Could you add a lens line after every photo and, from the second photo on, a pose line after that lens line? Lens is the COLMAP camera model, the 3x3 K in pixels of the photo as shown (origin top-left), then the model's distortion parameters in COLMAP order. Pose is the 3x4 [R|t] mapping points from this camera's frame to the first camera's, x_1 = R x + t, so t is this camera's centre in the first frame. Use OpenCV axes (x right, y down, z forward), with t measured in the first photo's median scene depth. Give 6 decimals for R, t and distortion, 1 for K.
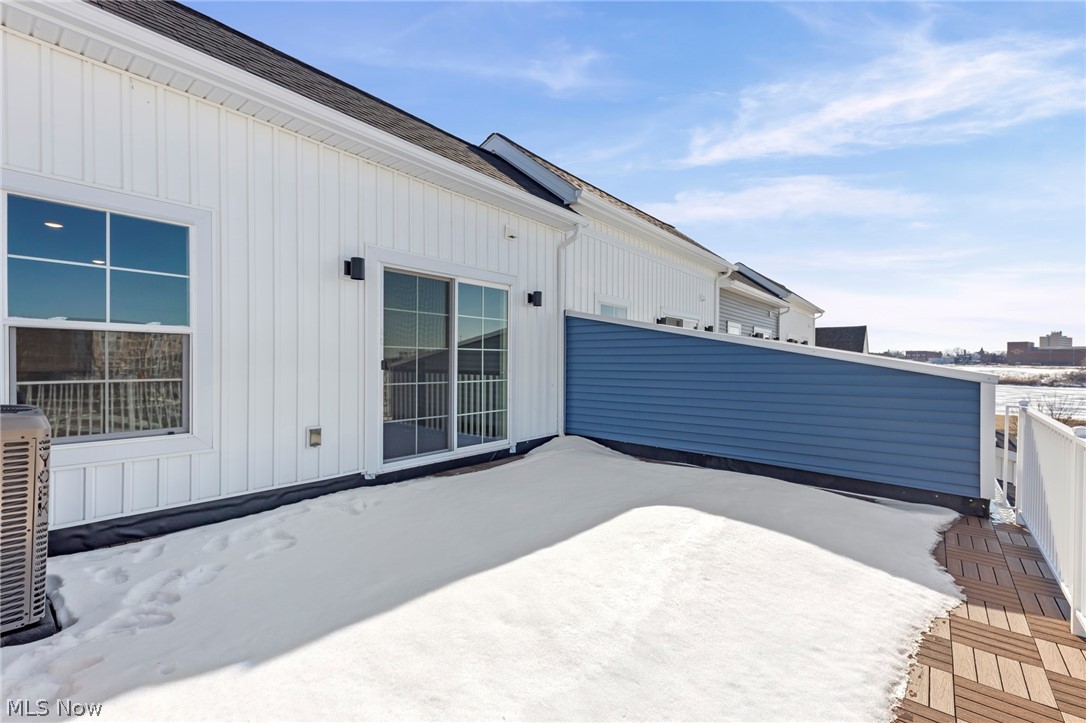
lens RADIAL K [[471.9, 0, 543.0], [0, 471.9, 361.5], [0, 0, 1]] dist [-0.001171, -0.000538]
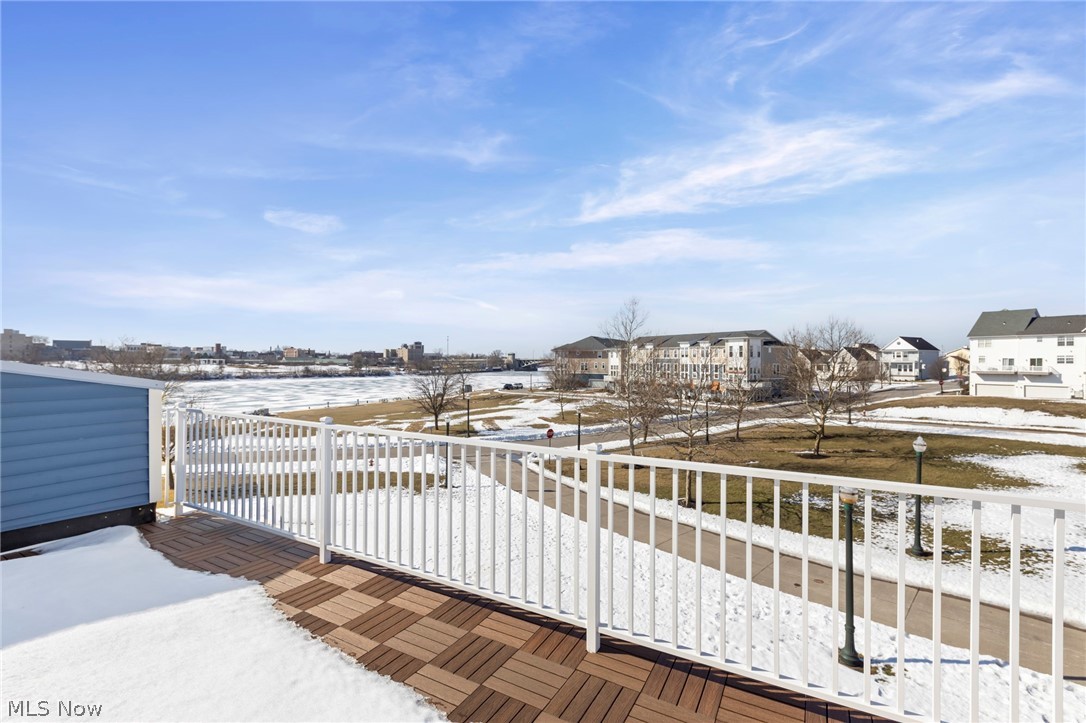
lens RADIAL K [[482.1, 0, 539.4], [0, 482.1, 357.4], [0, 0, 1]] dist [0.034462, -0.016585]
pose [[-0.171852, 0.000194, 0.985123, -0.384099], [-0.003924, 0.999992, -0.000881, -0.039907], [-0.985115, -0.004017, -0.171850, 0.542358]]
